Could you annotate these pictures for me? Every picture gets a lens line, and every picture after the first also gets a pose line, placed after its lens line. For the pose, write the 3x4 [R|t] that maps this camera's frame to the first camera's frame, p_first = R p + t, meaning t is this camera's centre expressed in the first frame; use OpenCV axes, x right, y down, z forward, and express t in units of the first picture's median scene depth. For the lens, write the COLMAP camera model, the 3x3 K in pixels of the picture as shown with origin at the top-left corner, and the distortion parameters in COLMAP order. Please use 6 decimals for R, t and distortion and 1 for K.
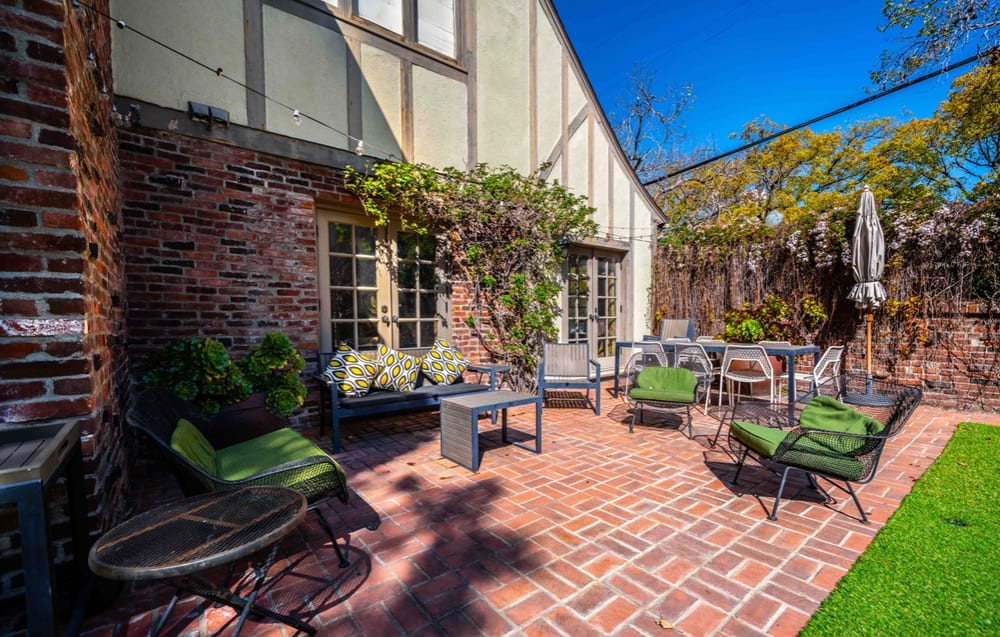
lens RADIAL K [[423.1, 0, 500.0], [0, 423.1, 338.2], [0, 0, 1]] dist [0.000788, -0.000014]
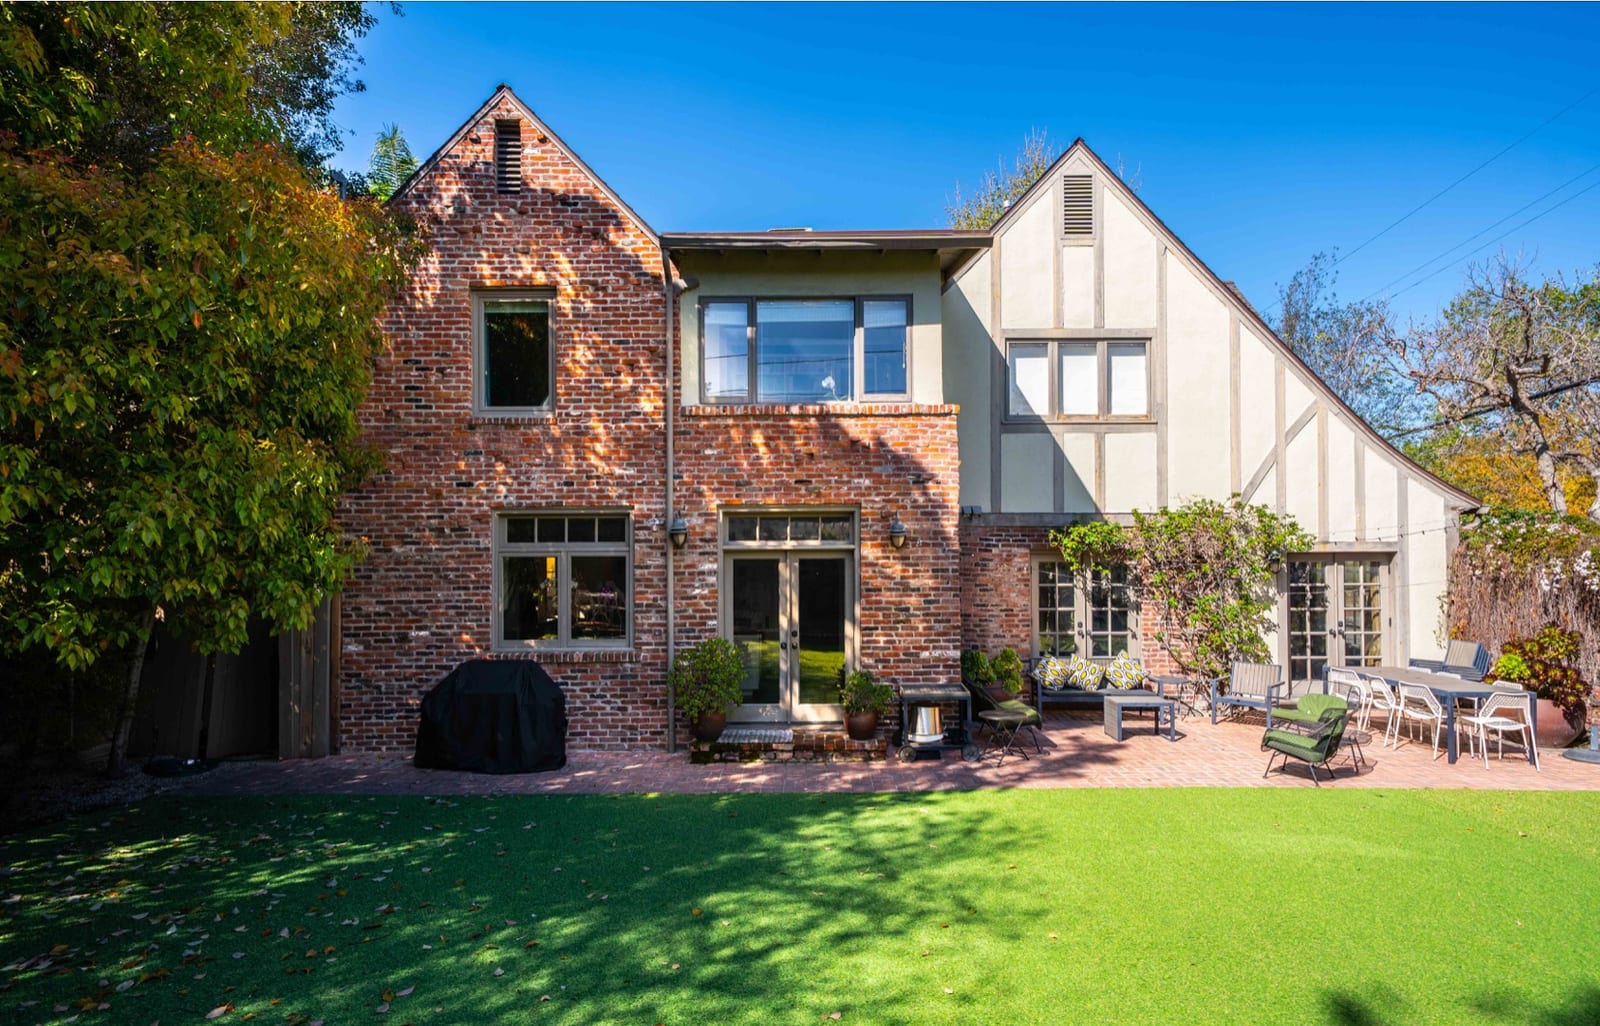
lens RADIAL K [[835.2, 0, 800.1], [0, 835.2, 540.4], [0, 0, 1]] dist [0.018868, 0.000066]
pose [[0.783635, -0.002923, -0.621214, 0.603233], [-0.033623, 0.998324, -0.047112, -0.165987], [0.620311, 0.057806, 0.782223, -1.439613]]
